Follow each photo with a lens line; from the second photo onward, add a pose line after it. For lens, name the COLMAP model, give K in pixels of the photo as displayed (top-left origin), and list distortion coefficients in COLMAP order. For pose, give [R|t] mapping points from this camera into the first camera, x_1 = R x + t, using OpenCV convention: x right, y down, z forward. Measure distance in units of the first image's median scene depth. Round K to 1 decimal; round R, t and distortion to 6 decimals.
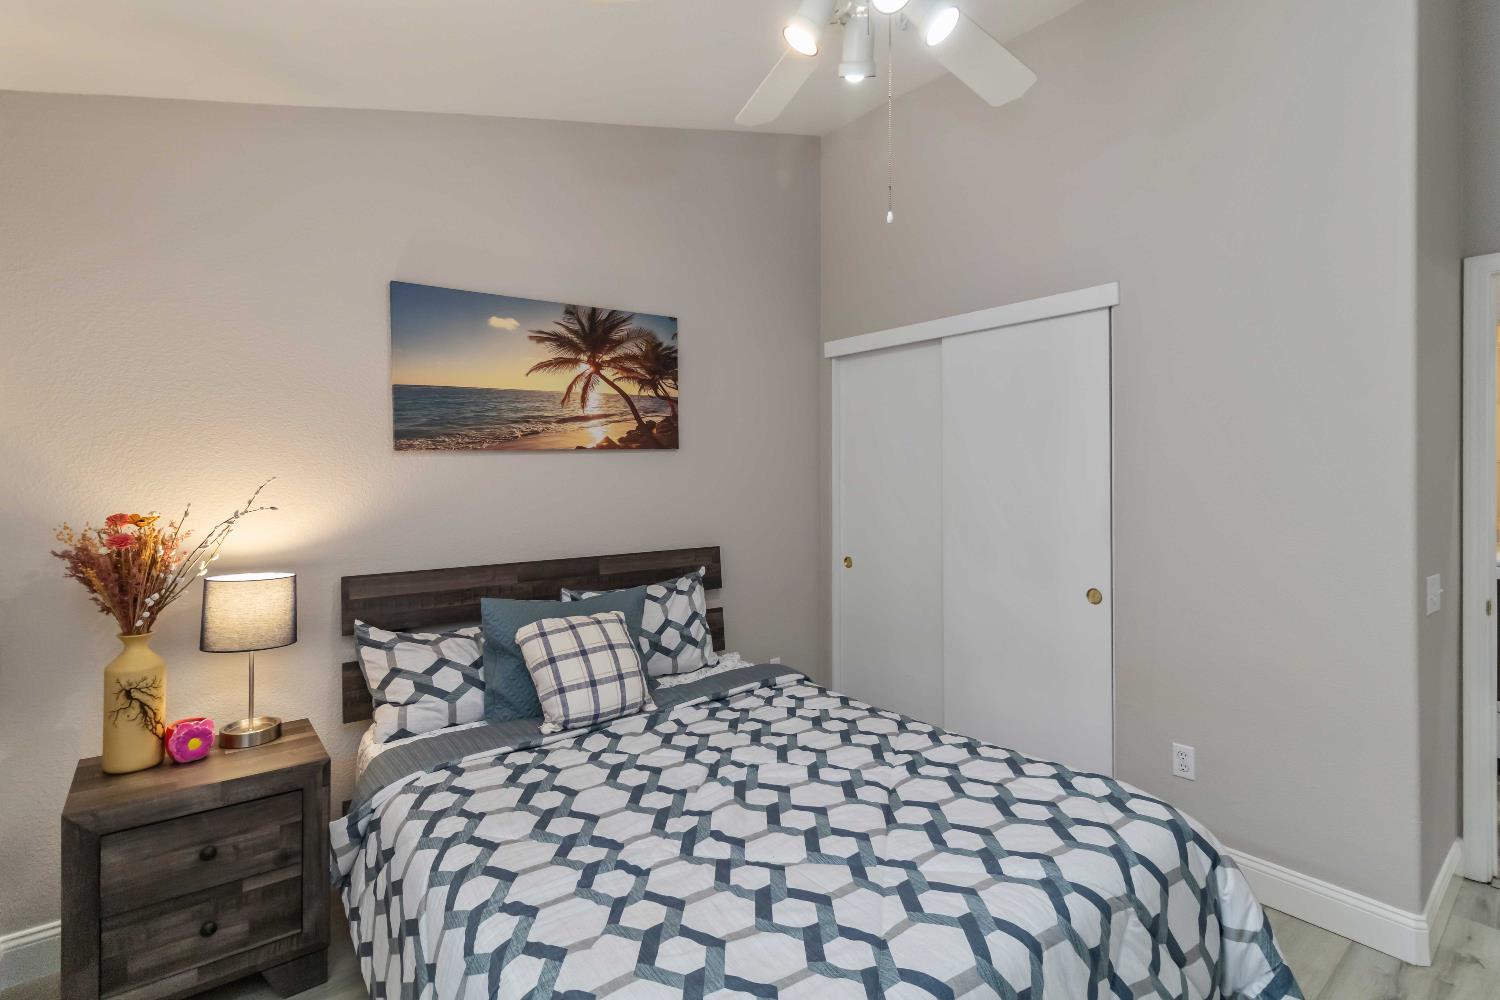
lens RADIAL K [[713.1, 0, 747.4], [0, 713.1, 486.7], [0, 0, 1]] dist [-0.004830, 0.001313]
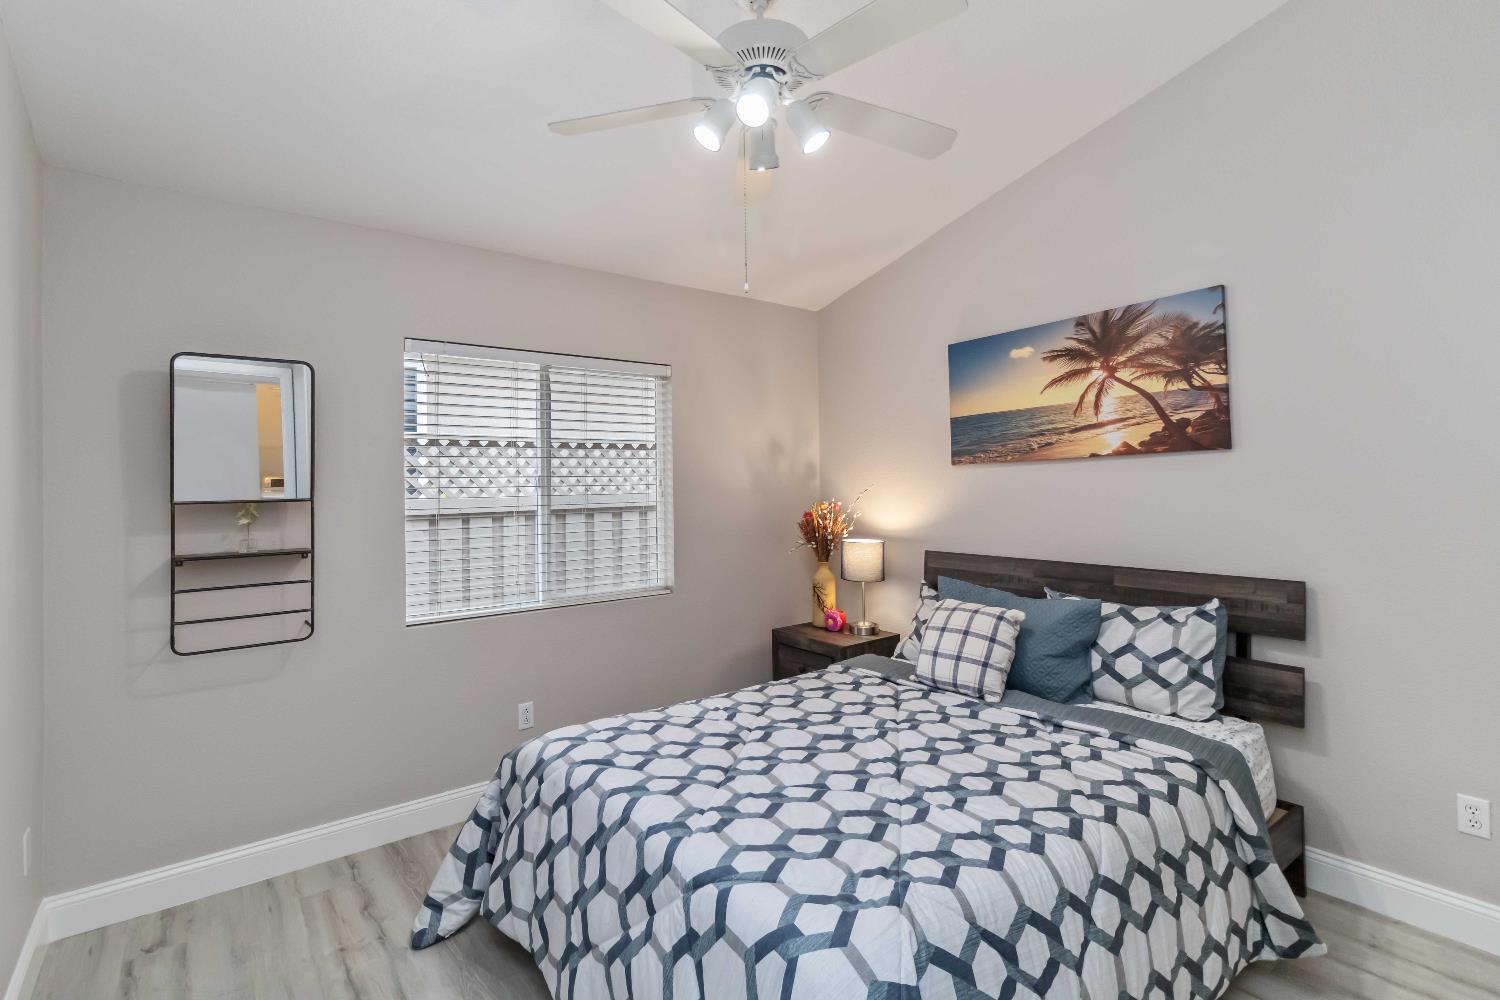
lens RADIAL K [[713.1, 0, 747.7], [0, 713.1, 493.1], [0, 0, 1]] dist [-0.004830, 0.001313]
pose [[-0.012731, 0.016979, -0.999775, 0.765501], [-0.007352, 0.999827, 0.017073, -0.014513], [0.999892, 0.007568, -0.012604, 0.520205]]
